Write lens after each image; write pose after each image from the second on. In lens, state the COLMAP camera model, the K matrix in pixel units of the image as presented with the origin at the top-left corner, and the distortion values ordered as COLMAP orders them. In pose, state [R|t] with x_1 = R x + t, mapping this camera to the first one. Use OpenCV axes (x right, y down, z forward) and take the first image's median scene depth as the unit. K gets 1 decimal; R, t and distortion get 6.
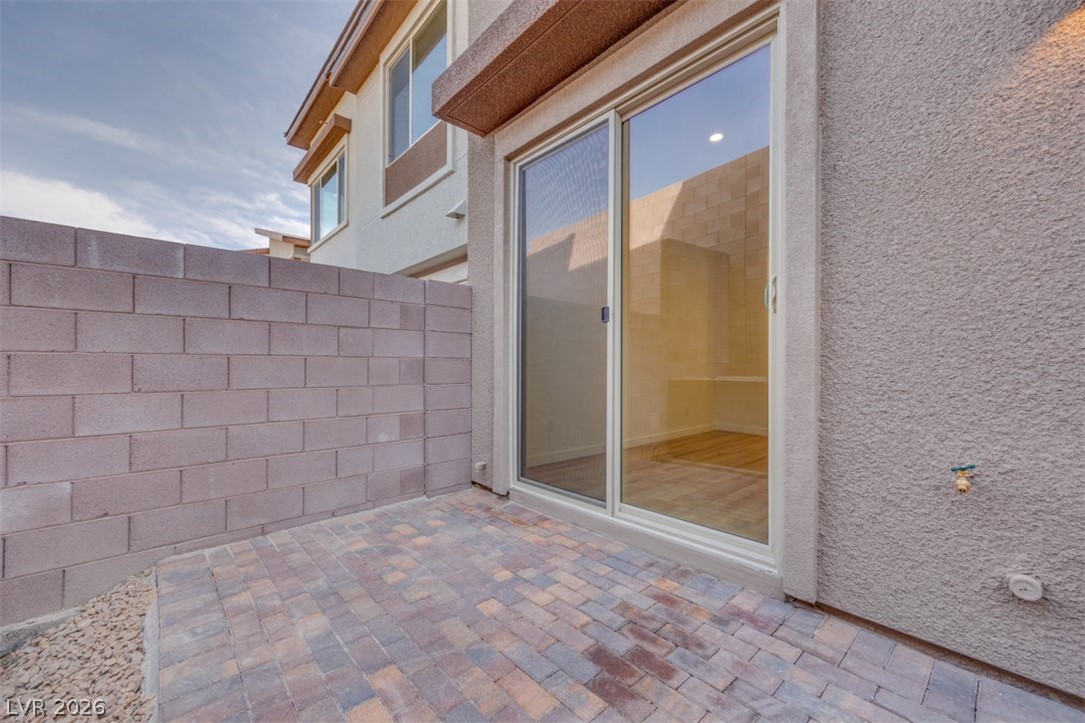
lens RADIAL K [[425.4, 0, 521.1], [0, 425.4, 366.8], [0, 0, 1]] dist [0.004565, 0.000562]
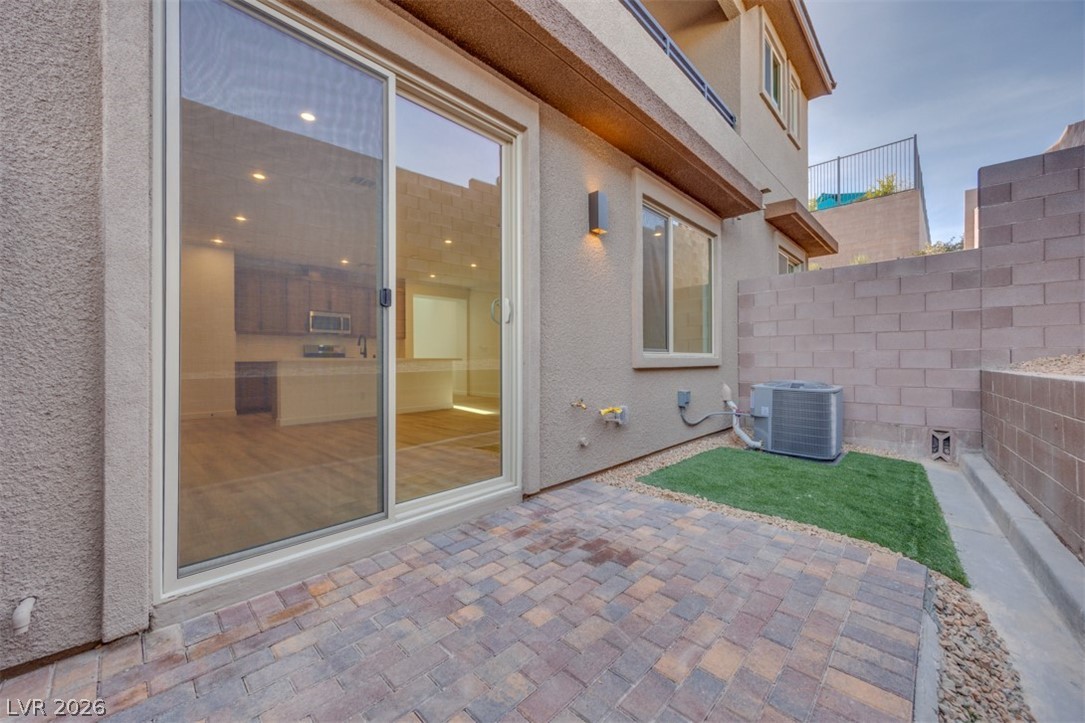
lens RADIAL K [[410.7, 0, 545.4], [0, 410.7, 359.7], [0, 0, 1]] dist [0.001062, 0.002275]
pose [[-0.097818, 0.005313, 0.995190, -0.688274], [0.000747, 0.999986, -0.005265, 0.010374], [-0.995204, 0.000228, -0.097820, 0.769098]]
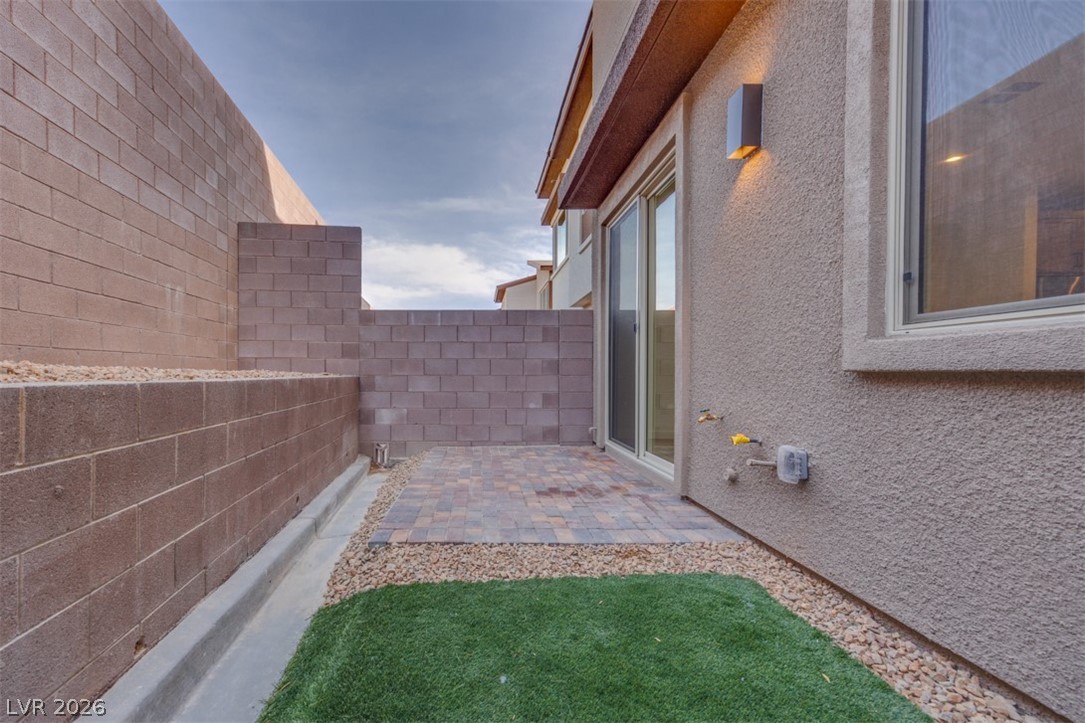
lens RADIAL K [[439.4, 0, 474.7], [0, 439.4, 376.7], [0, 0, 1]] dist [0.007494, 0.000657]
pose [[0.752482, 0.008223, -0.658562, 0.824707], [-0.000314, 0.999926, 0.012126, 0.034965], [0.658613, -0.008918, 0.752429, -0.596288]]
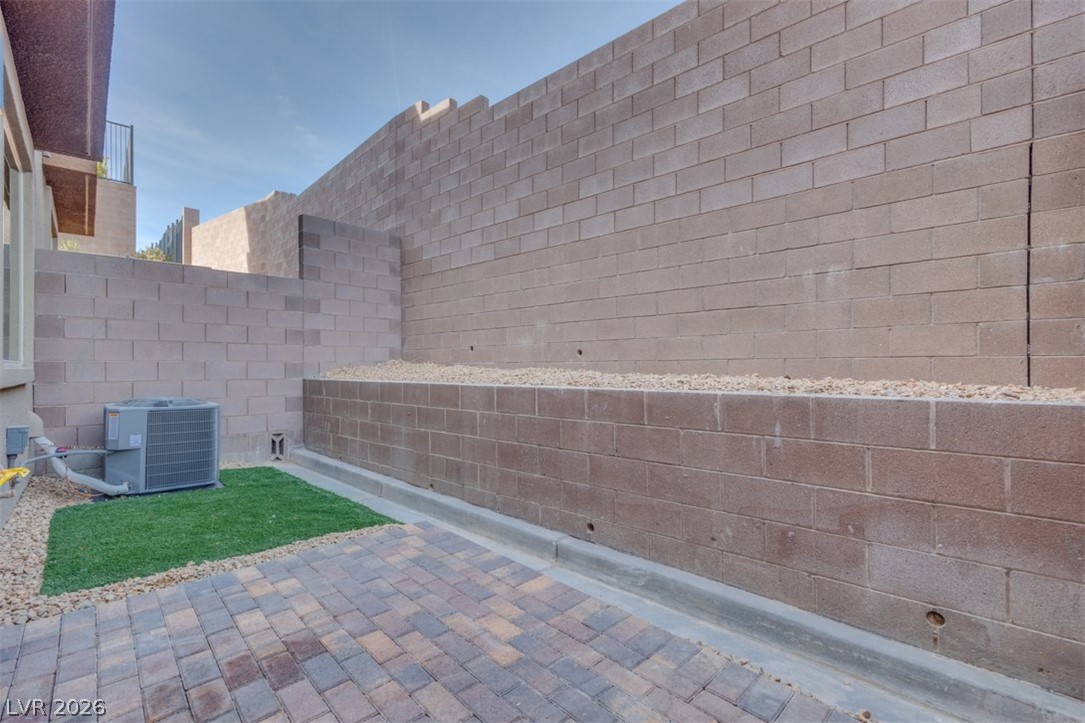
lens RADIAL K [[465.2, 0, 515.7], [0, 465.2, 365.9], [0, 0, 1]] dist [0.005520, 0.000518]
pose [[-0.999570, 0.007368, -0.028367, -0.174936], [0.007541, 0.999954, -0.005983, 0.000558], [0.028322, -0.006194, -0.999580, 1.213860]]
